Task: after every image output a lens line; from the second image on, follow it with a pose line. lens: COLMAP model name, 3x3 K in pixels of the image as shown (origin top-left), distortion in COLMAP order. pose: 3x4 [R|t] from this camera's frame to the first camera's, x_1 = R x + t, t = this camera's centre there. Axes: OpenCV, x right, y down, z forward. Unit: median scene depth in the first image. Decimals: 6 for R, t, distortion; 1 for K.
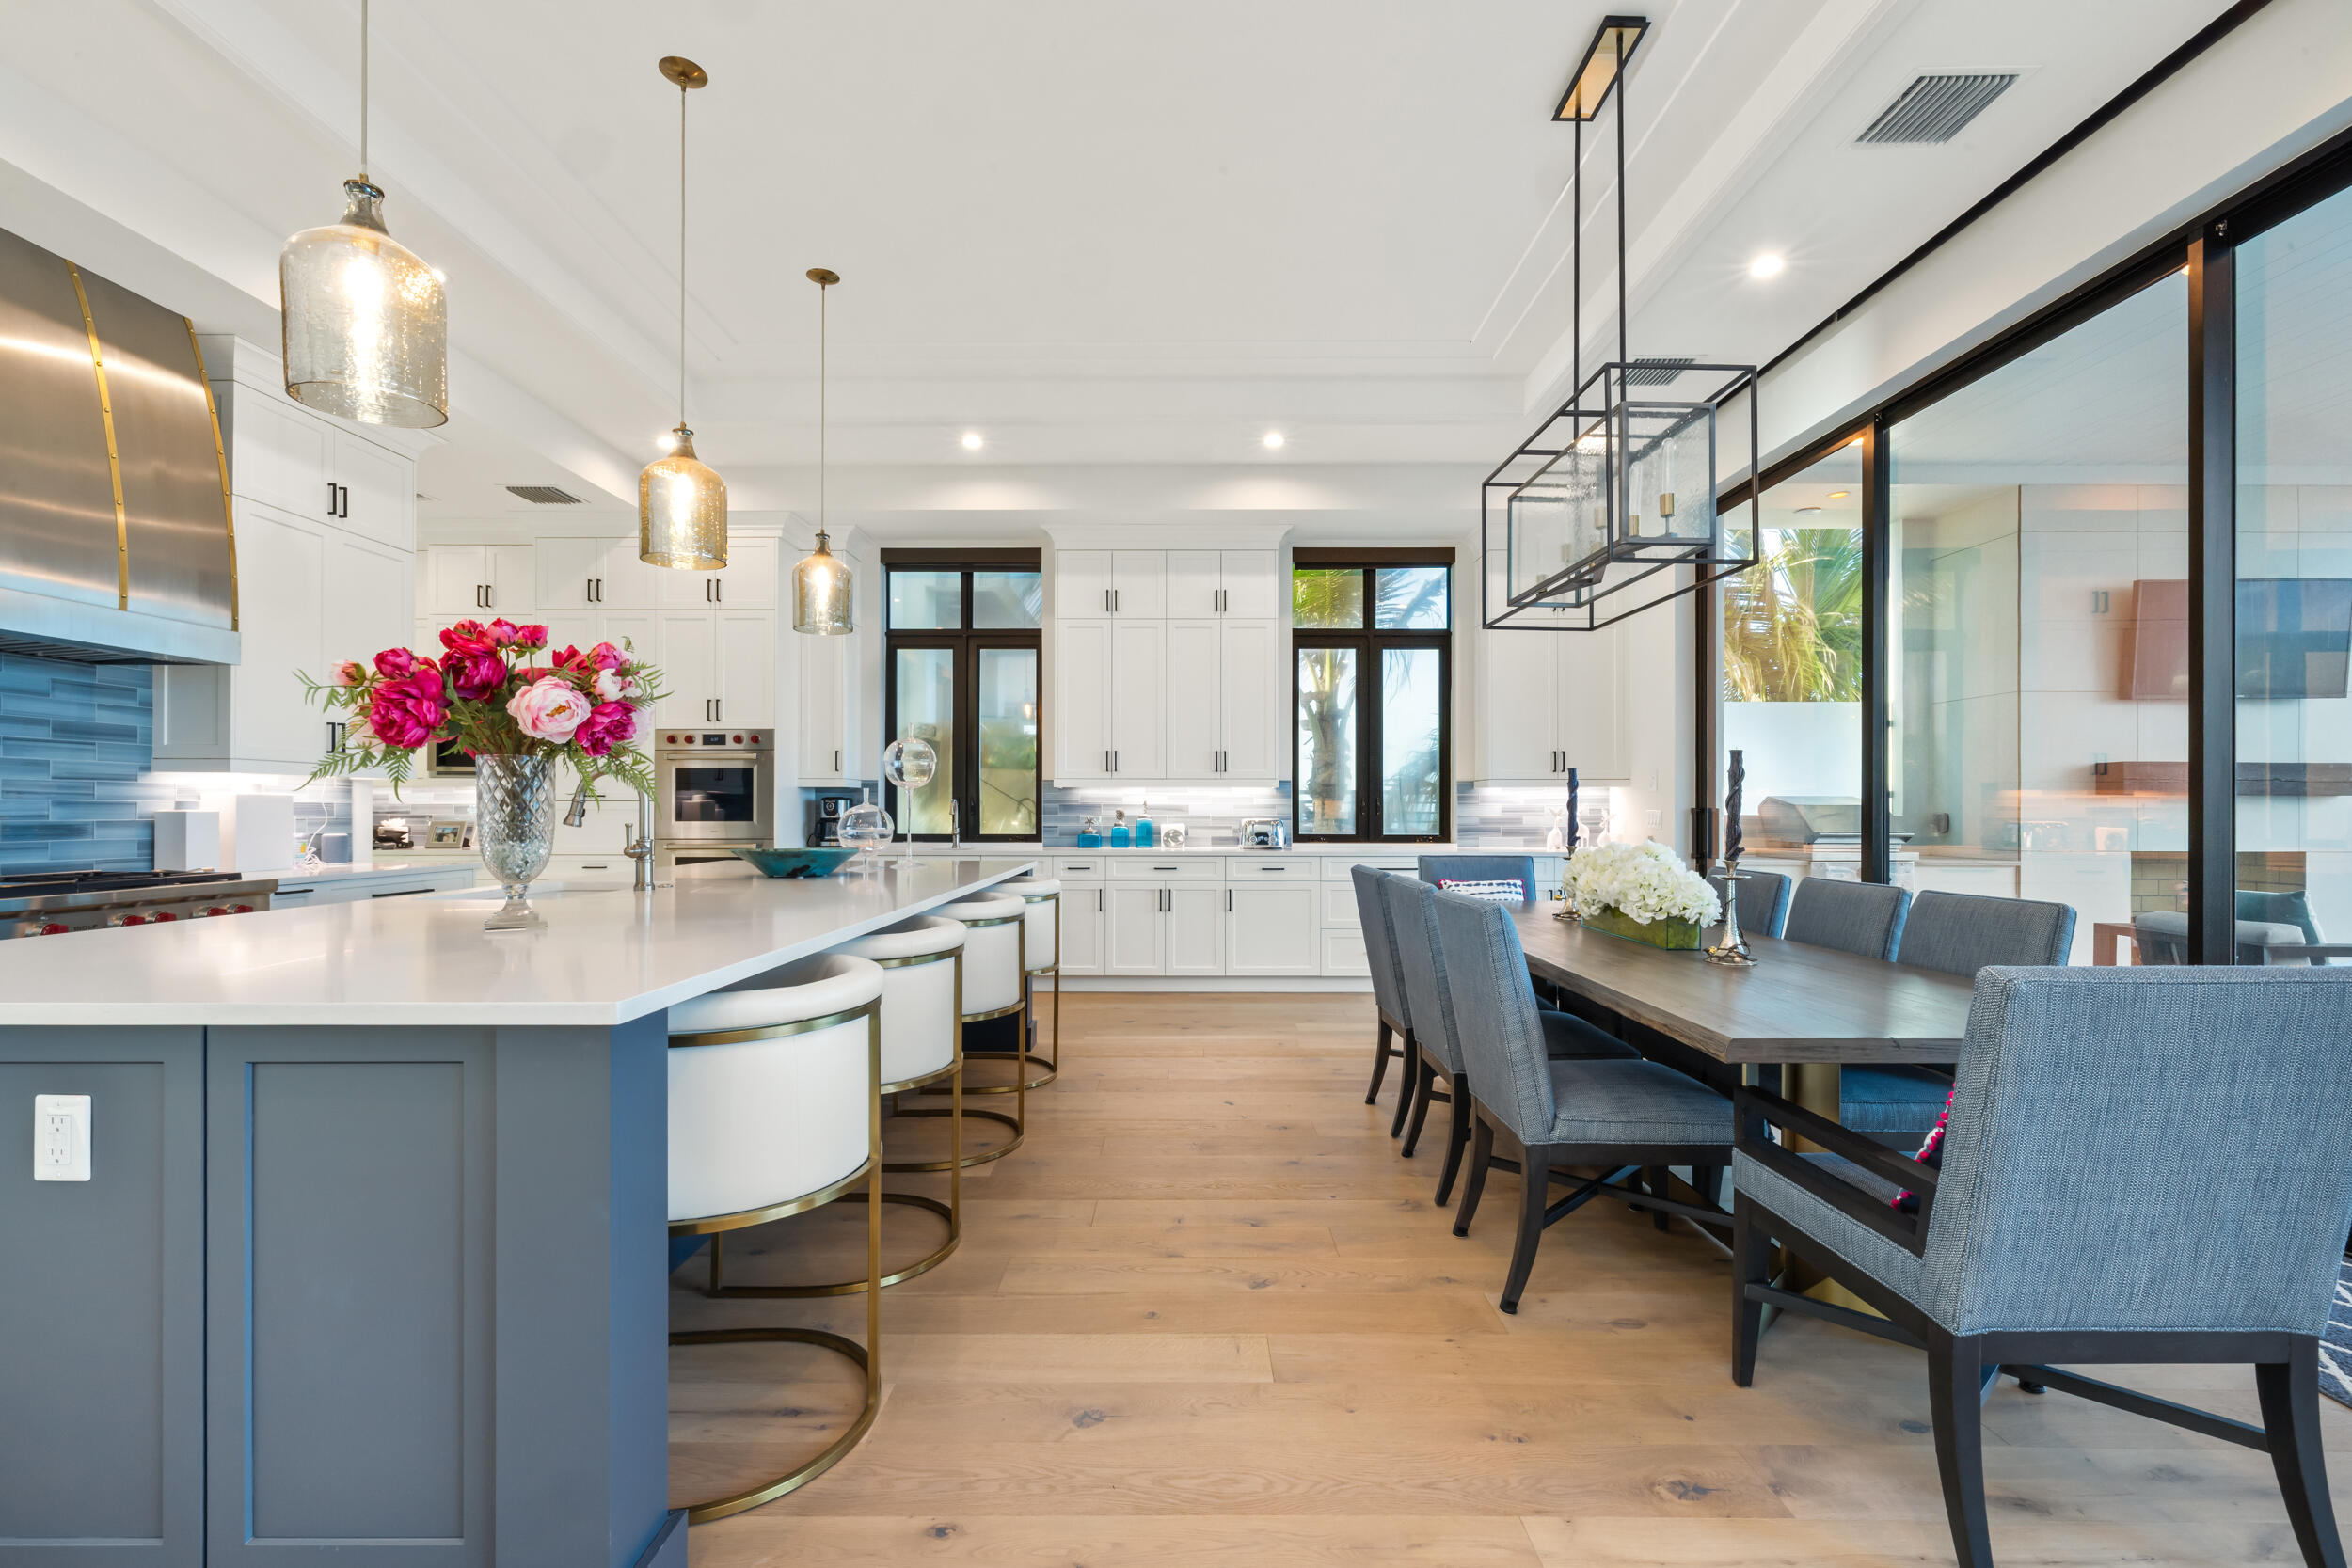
lens RADIAL K [[1013.5, 0, 1185.9], [0, 1013.5, 798.6], [0, 0, 1]] dist [-0.000137, -0.000287]
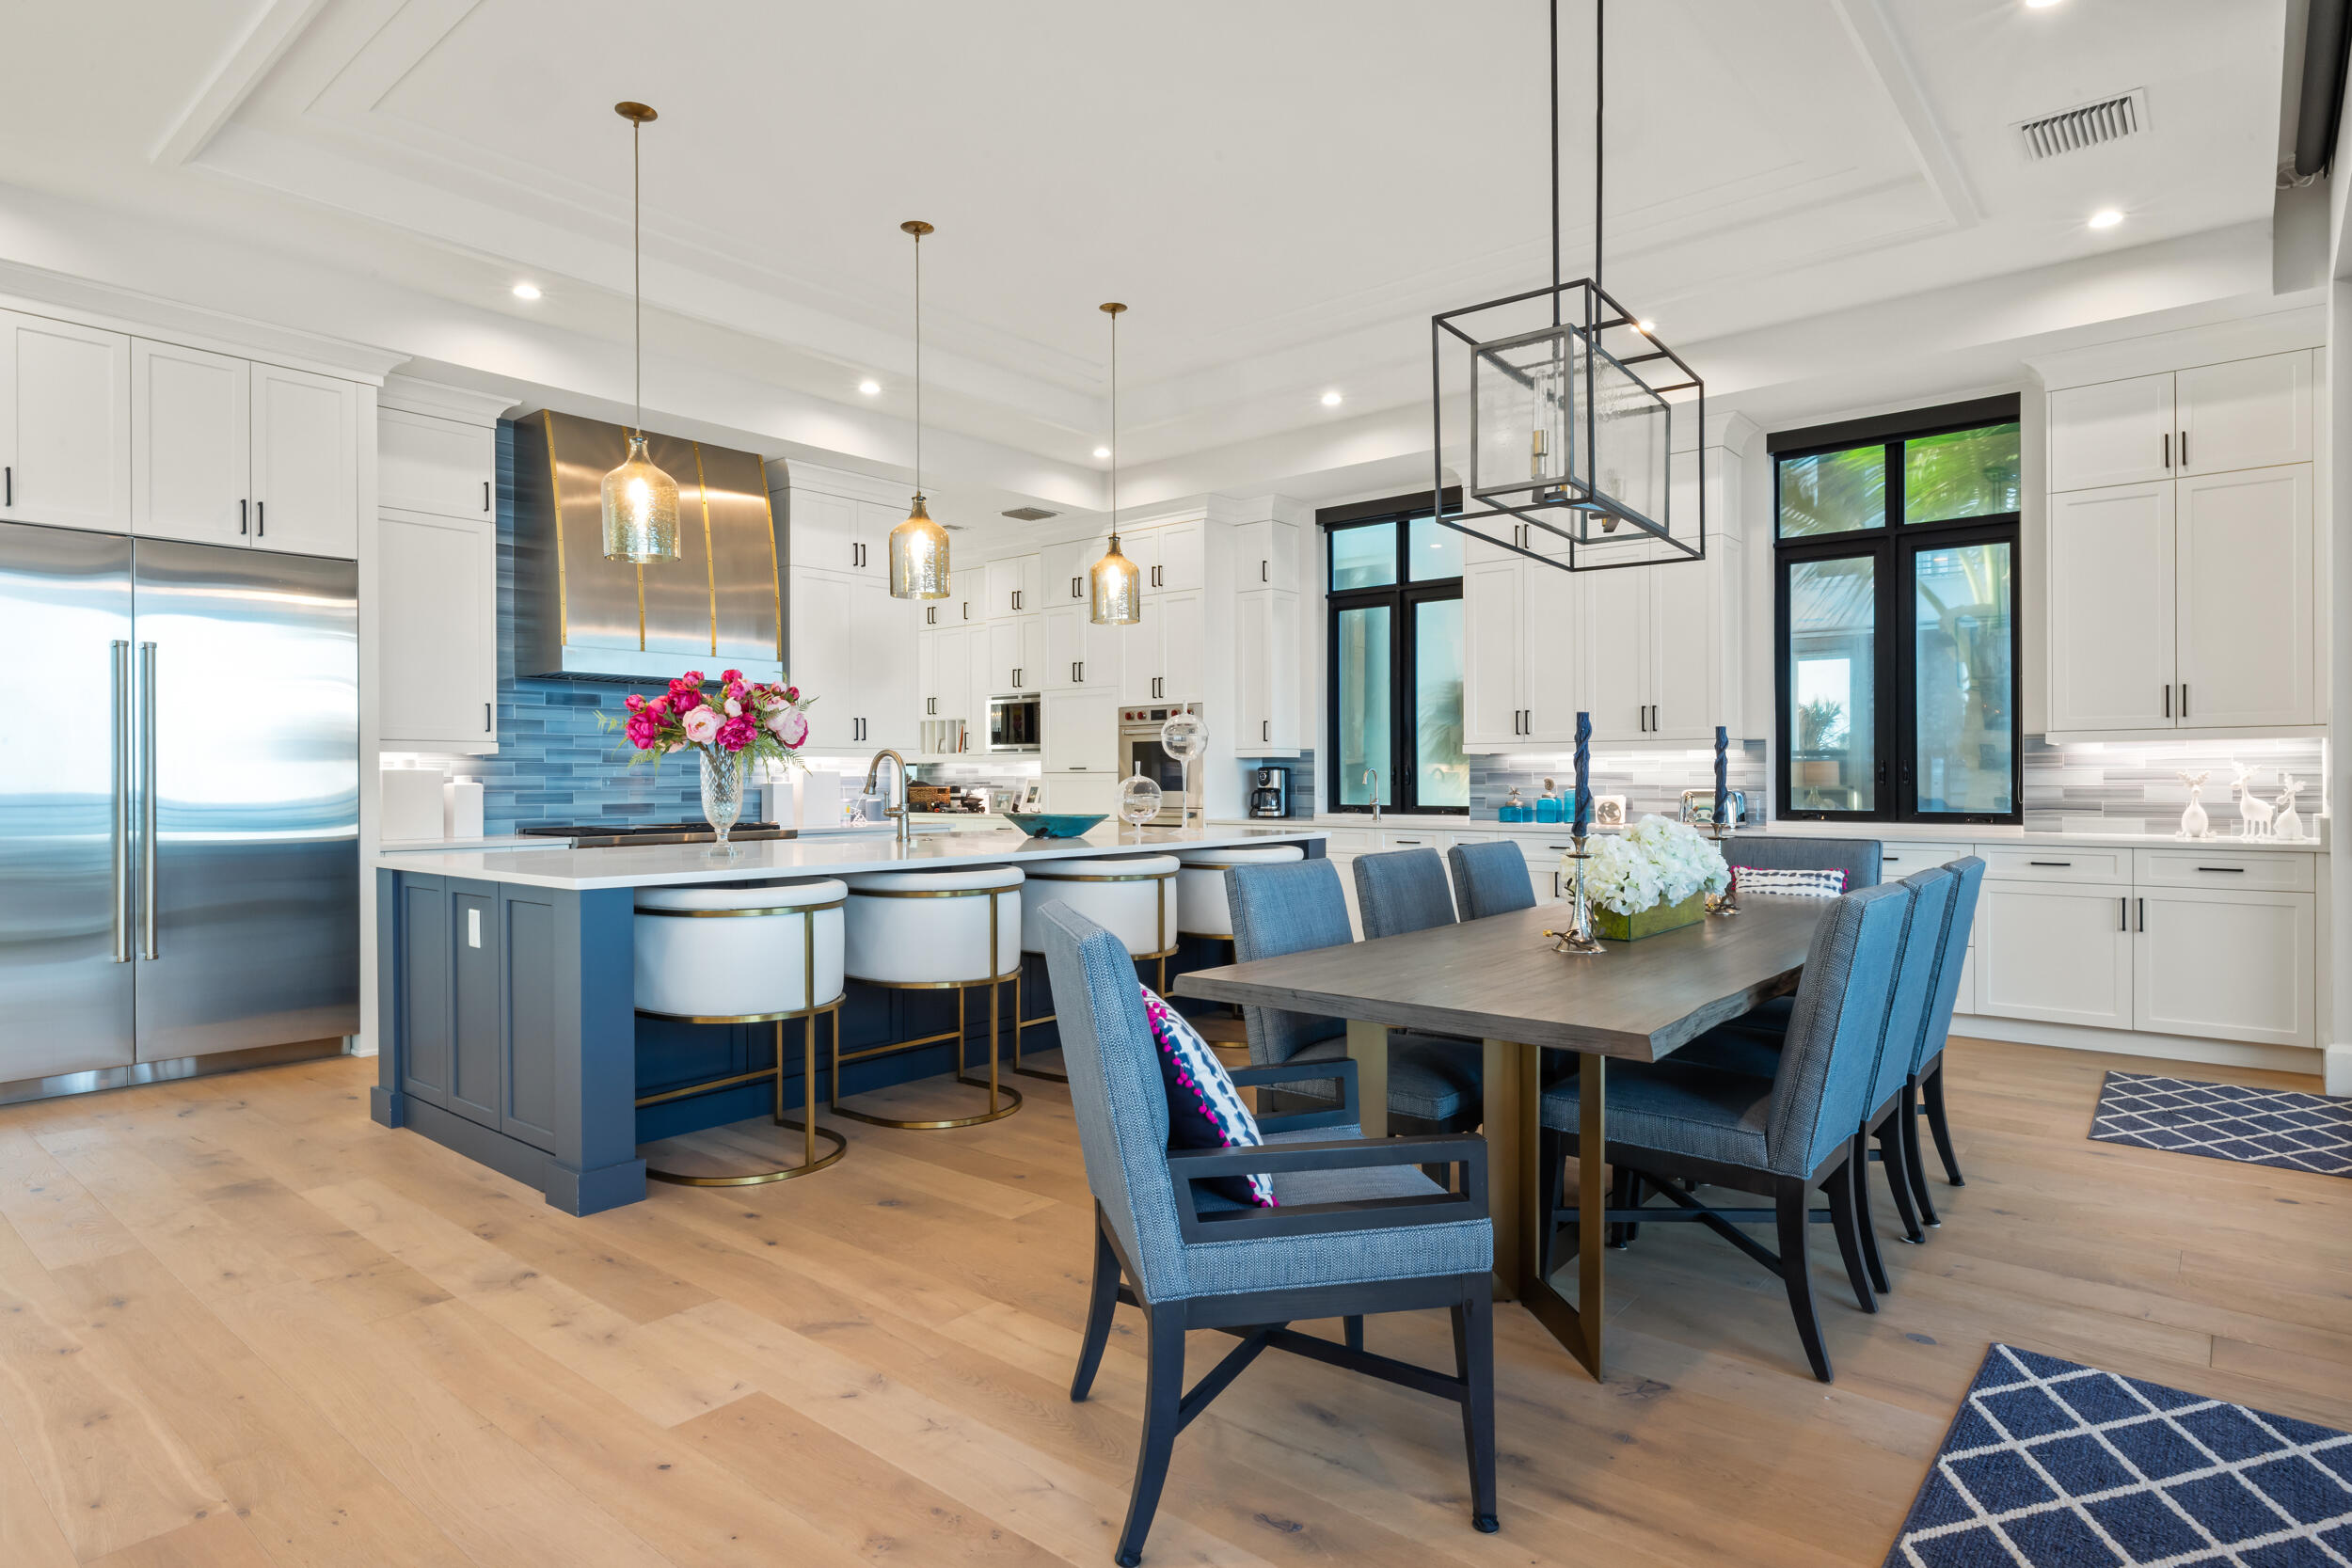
lens RADIAL K [[1293.3, 0, 1166.7], [0, 1293.3, 785.7], [0, 0, 1]] dist [-0.036543, -0.000609]
pose [[0.749488, -0.000415, -0.662018, 0.420476], [0.008757, 0.999919, 0.009287, 0.004306], [0.661960, -0.012758, 0.749431, -0.025503]]
